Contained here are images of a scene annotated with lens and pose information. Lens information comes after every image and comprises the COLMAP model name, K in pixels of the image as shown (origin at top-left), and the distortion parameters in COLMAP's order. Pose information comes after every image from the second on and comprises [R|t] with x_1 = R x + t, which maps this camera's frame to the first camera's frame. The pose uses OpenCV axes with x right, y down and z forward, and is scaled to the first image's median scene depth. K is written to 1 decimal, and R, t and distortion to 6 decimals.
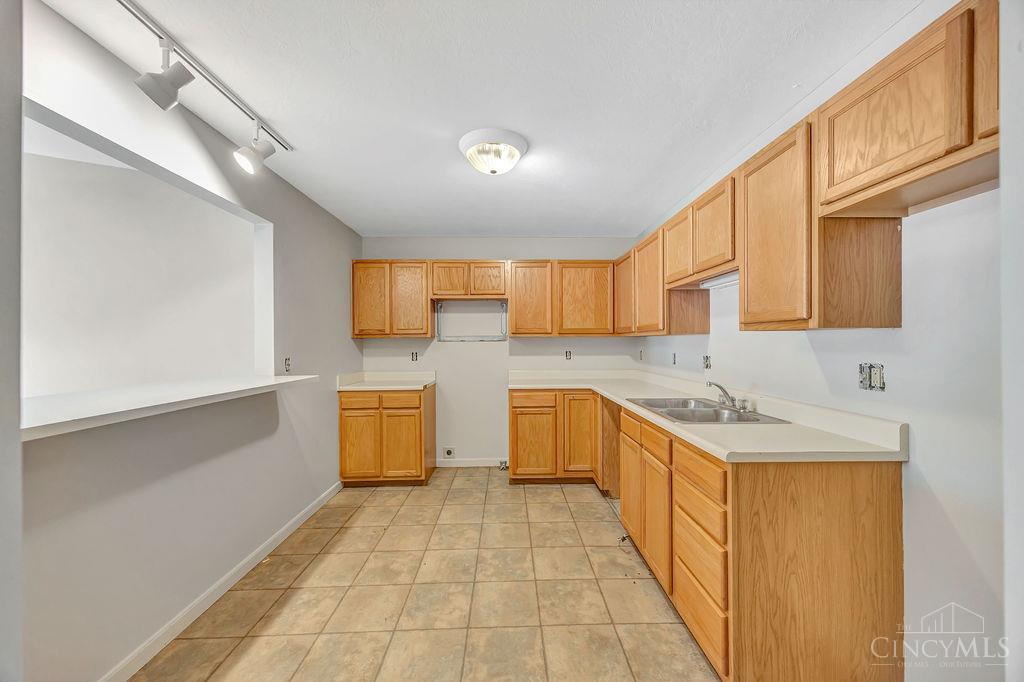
lens RADIAL K [[398.5, 0, 510.2], [0, 398.5, 341.8], [0, 0, 1]] dist [-0.000479, 0.000850]
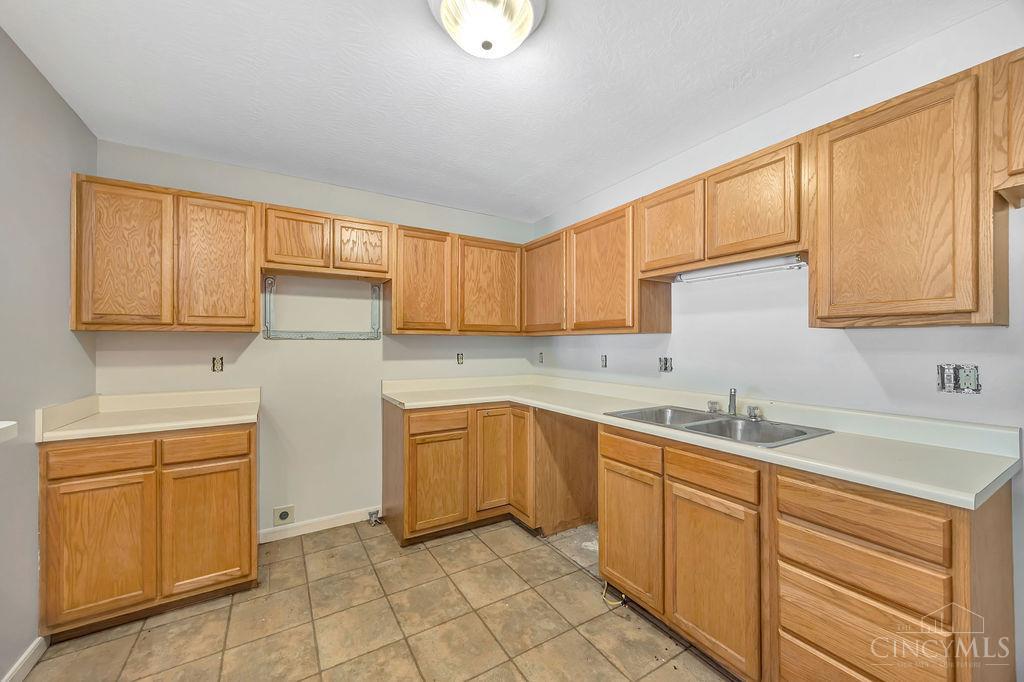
lens RADIAL K [[398.5, 0, 515.1], [0, 398.5, 339.9], [0, 0, 1]] dist [-0.000479, 0.000850]
pose [[0.856358, 0.010645, 0.516273, -0.197823], [-0.005463, 0.999918, -0.011556, 0.006152], [-0.516354, 0.007076, 0.856346, 0.314871]]
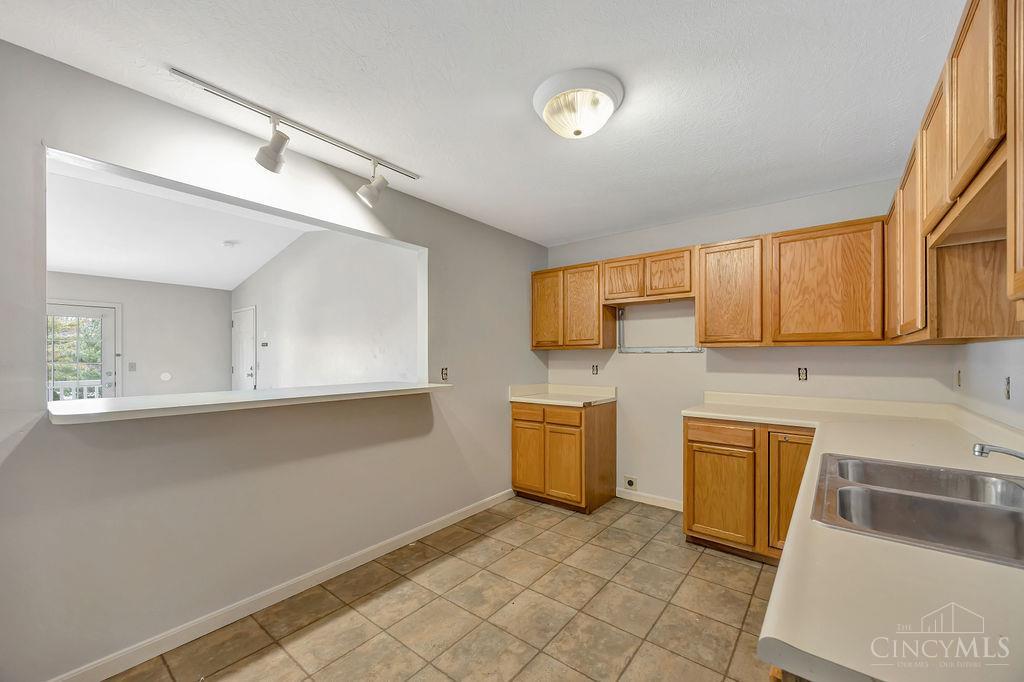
lens RADIAL K [[398.5, 0, 515.1], [0, 398.5, 356.0], [0, 0, 1]] dist [-0.000479, 0.000850]
pose [[0.770118, 0.004263, -0.637888, 0.235275], [-0.002156, 0.999989, 0.004079, 0.002339], [0.637898, -0.001766, 0.770119, 0.214000]]
